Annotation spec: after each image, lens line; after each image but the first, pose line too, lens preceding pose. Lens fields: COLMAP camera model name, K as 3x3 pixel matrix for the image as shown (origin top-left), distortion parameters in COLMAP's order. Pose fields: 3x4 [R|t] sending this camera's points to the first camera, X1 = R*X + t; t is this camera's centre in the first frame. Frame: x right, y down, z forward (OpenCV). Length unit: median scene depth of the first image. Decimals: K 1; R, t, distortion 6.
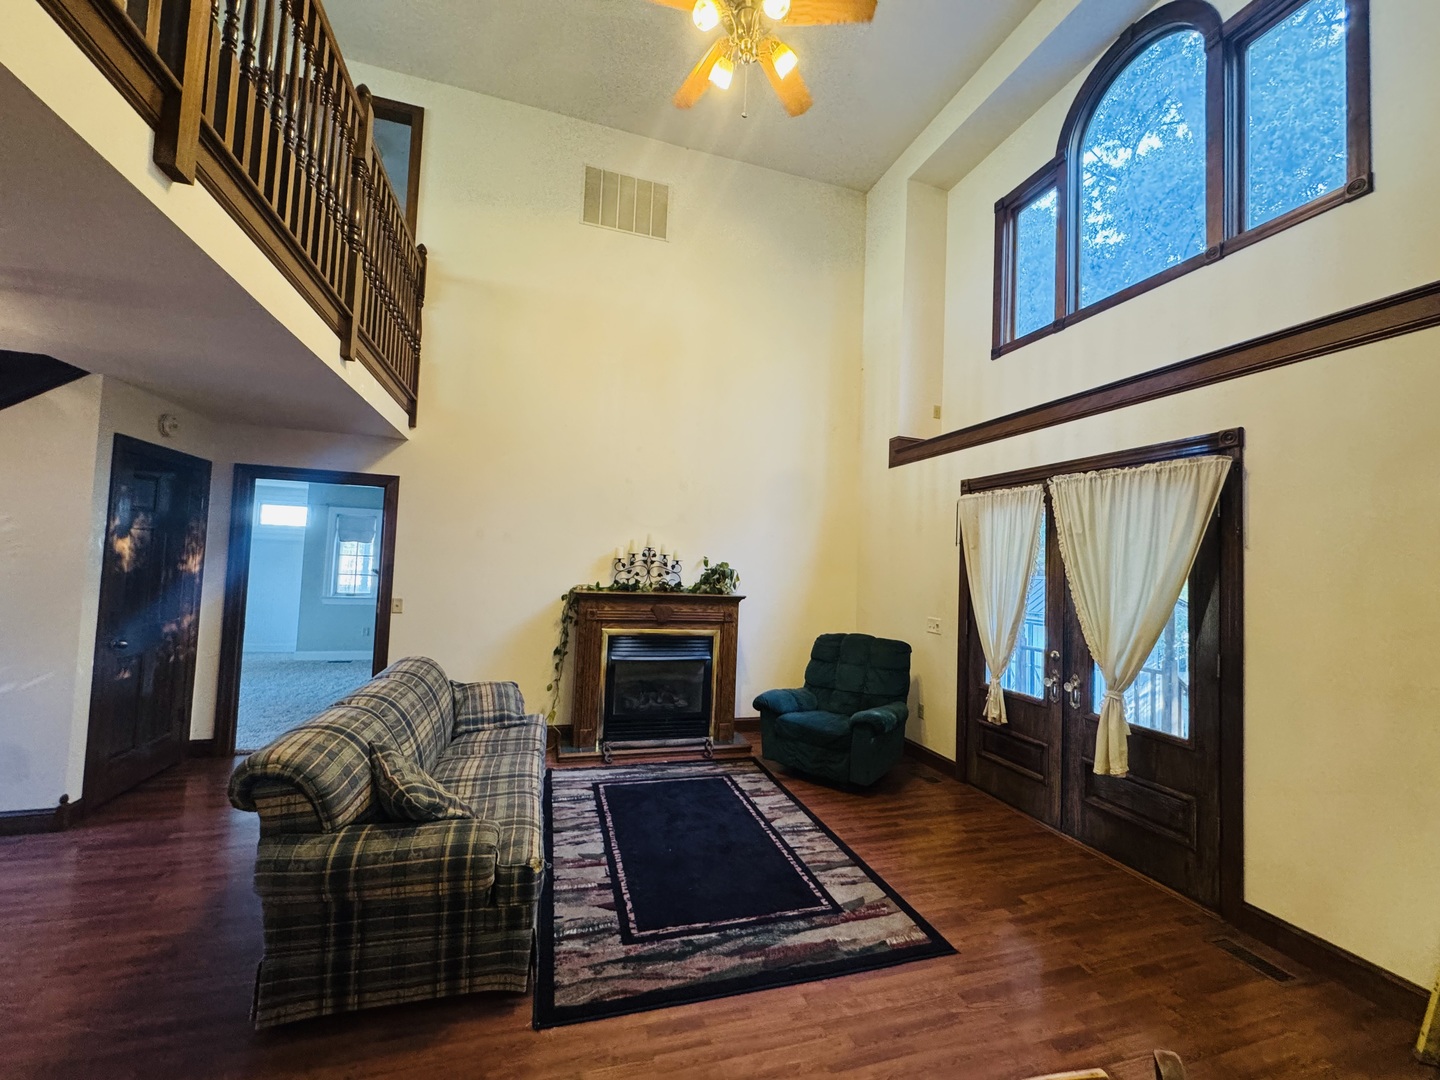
lens RADIAL K [[572.2, 0, 720.0], [0, 572.2, 540.0], [0, 0, 1]] dist [-0.003046, 0.000185]
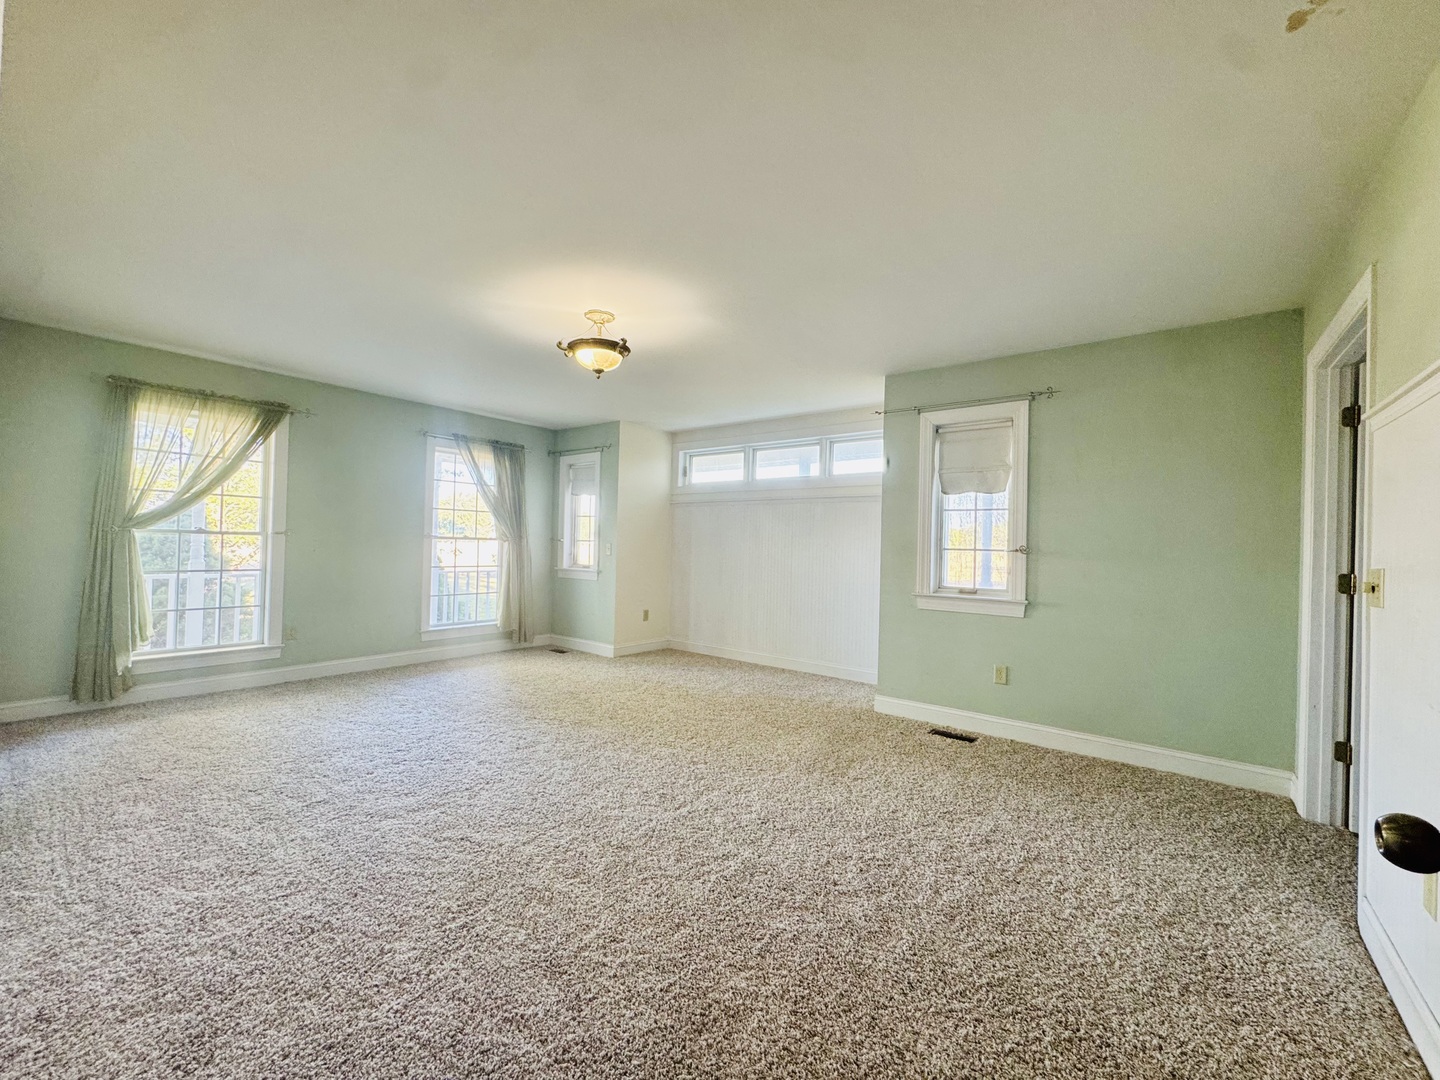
lens RADIAL K [[572.2, 0, 720.0], [0, 572.2, 540.0], [0, 0, 1]] dist [-0.003046, 0.000185]
pose [[0.555715, -0.026802, -0.830941, -0.483865], [0.033549, 0.999389, -0.009798, 0.066028], [0.830695, -0.022433, 0.556275, 0.750838]]
